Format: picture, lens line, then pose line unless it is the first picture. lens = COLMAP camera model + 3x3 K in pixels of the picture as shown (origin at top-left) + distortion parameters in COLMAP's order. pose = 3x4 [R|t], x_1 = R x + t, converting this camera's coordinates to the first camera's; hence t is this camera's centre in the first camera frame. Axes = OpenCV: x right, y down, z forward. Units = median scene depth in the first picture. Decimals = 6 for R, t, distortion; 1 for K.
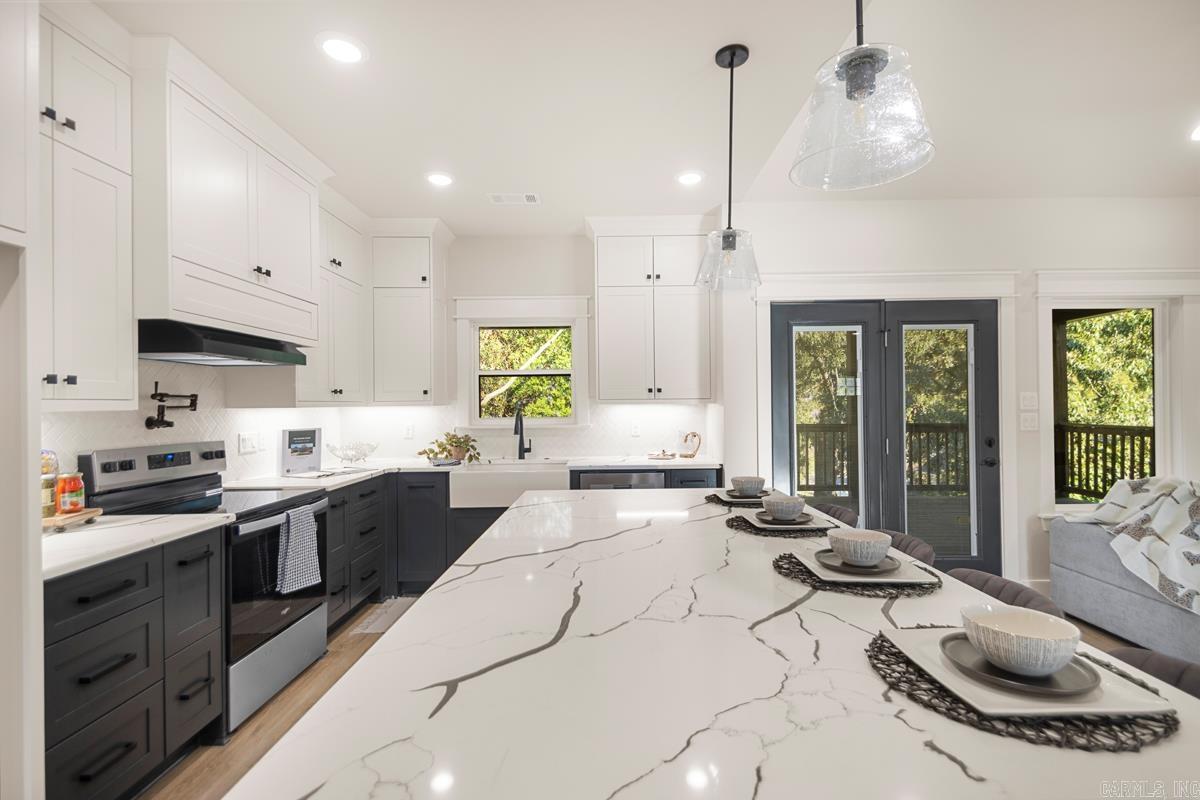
lens RADIAL K [[557.3, 0, 604.9], [0, 557.3, 405.6], [0, 0, 1]] dist [0.025915, -0.001058]
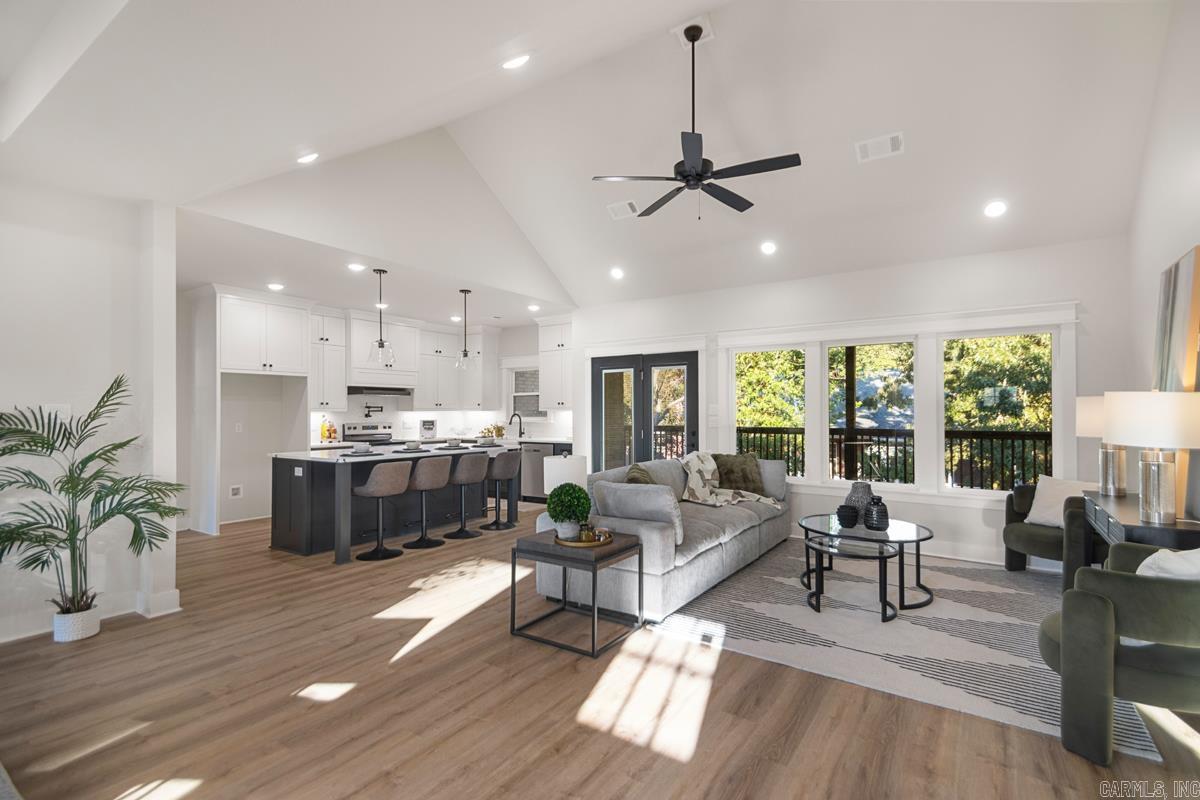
lens RADIAL K [[557.3, 0, 603.6], [0, 557.3, 403.5], [0, 0, 1]] dist [0.025915, -0.001058]
pose [[0.817319, -0.000625, -0.576185, 1.553249], [-0.006508, 0.999926, -0.010316, -0.010108], [0.576149, 0.012181, 0.817254, -0.588546]]
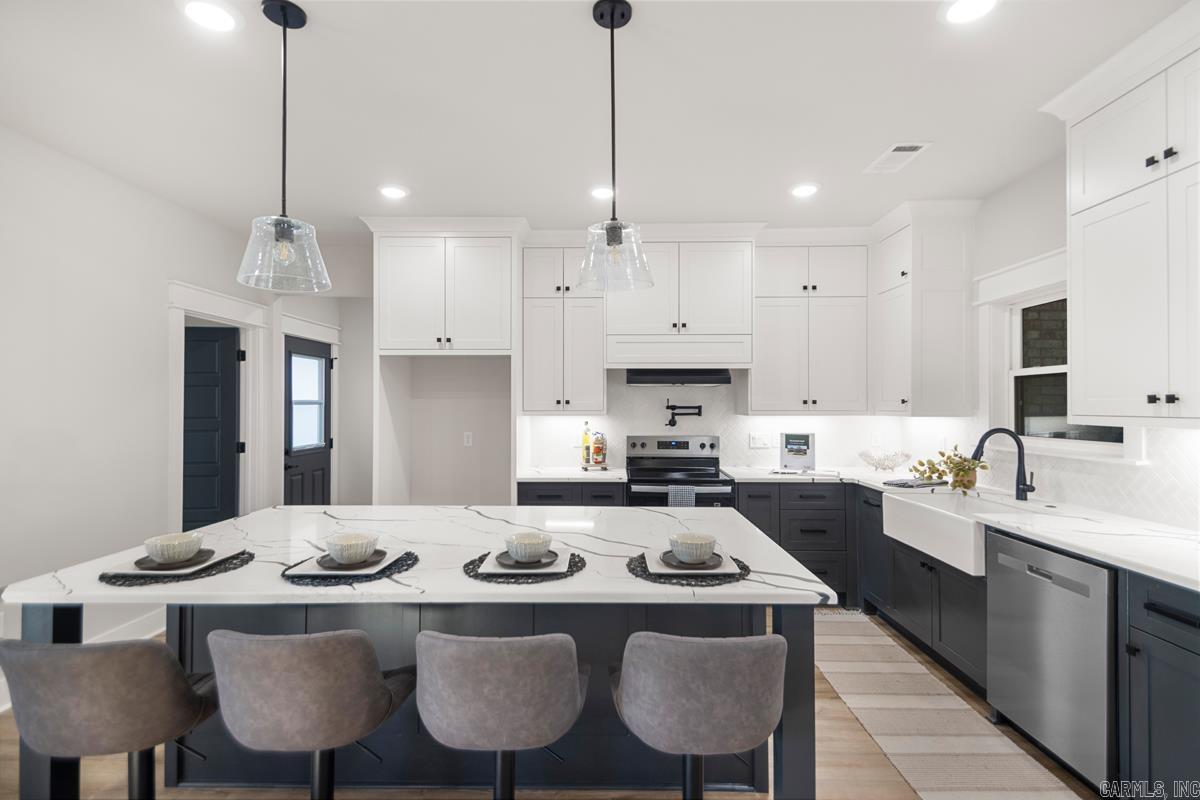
lens RADIAL K [[557.3, 0, 600.2], [0, 557.3, 402.2], [0, 0, 1]] dist [0.025915, -0.001058]
pose [[-0.033054, 0.005800, -0.999437, 0.679212], [-0.002106, 0.999981, 0.005873, -0.031122], [0.999451, 0.002299, -0.033041, 0.632459]]
